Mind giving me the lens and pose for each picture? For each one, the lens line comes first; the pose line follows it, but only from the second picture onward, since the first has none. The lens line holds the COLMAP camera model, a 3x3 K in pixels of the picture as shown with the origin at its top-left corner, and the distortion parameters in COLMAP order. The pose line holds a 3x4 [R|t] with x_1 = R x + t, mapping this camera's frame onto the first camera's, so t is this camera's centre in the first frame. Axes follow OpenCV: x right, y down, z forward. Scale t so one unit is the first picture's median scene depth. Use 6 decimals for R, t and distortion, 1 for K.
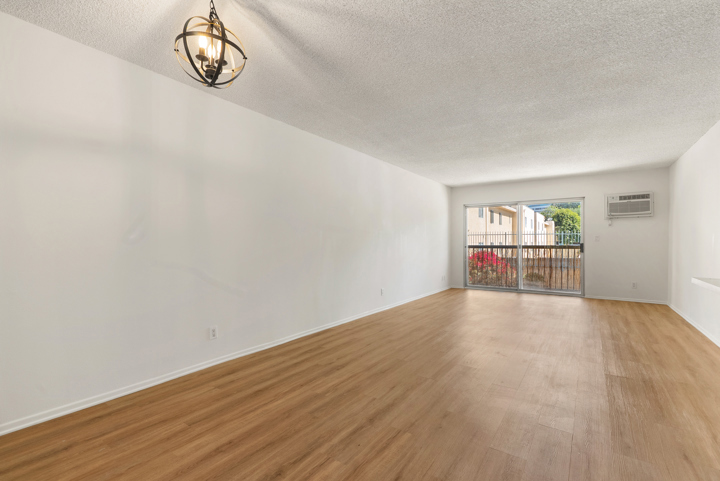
lens RADIAL K [[329.3, 0, 360.4], [0, 329.3, 242.2], [0, 0, 1]] dist [-0.002698, 0.001497]
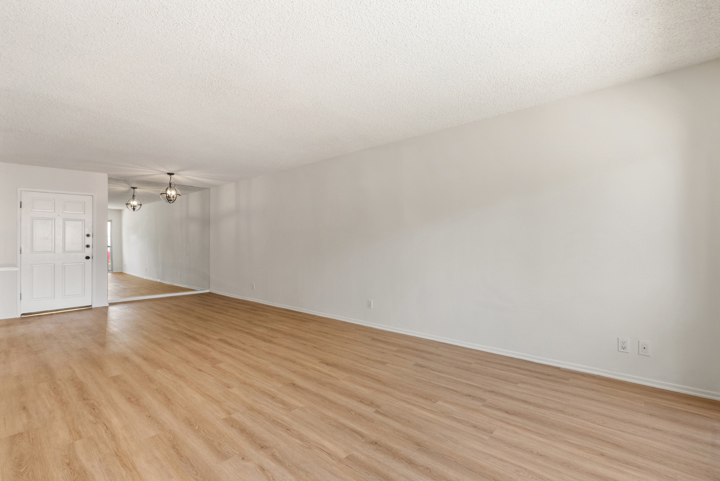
lens RADIAL K [[329.3, 0, 355.6], [0, 329.3, 243.4], [0, 0, 1]] dist [-0.002698, 0.001497]
pose [[-0.123006, -0.000658, -0.992406, 0.816927], [0.004283, 0.999990, -0.001194, -0.003271], [0.992397, -0.004397, -0.123002, 0.968186]]
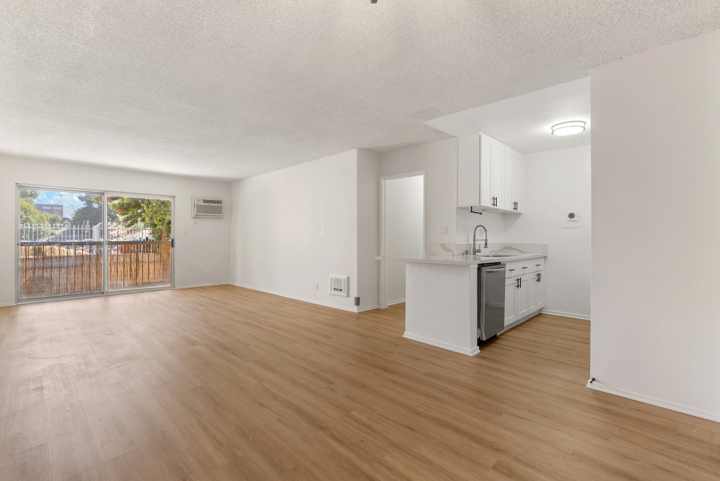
lens RADIAL K [[329.3, 0, 348.9], [0, 329.3, 235.4], [0, 0, 1]] dist [-0.002698, 0.001497]
pose [[0.195210, 0.007749, 0.980731, -0.296005], [-0.001004, 0.999970, -0.007701, -0.000019], [-0.980761, 0.000518, 0.195212, 0.250551]]
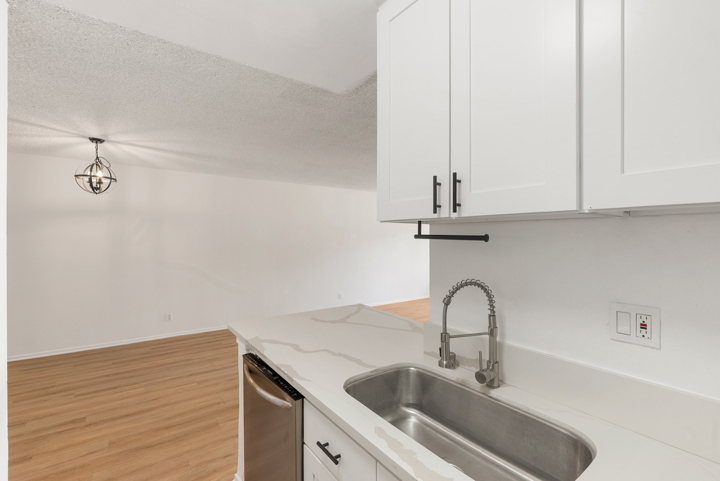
lens RADIAL K [[329.3, 0, 362.8], [0, 329.3, 236.2], [0, 0, 1]] dist [-0.002698, 0.001497]
pose [[0.944195, -0.003199, -0.329371, 0.482458], [0.002413, 0.999993, -0.002797, -0.056325], [0.329378, 0.001846, 0.944196, -0.104597]]
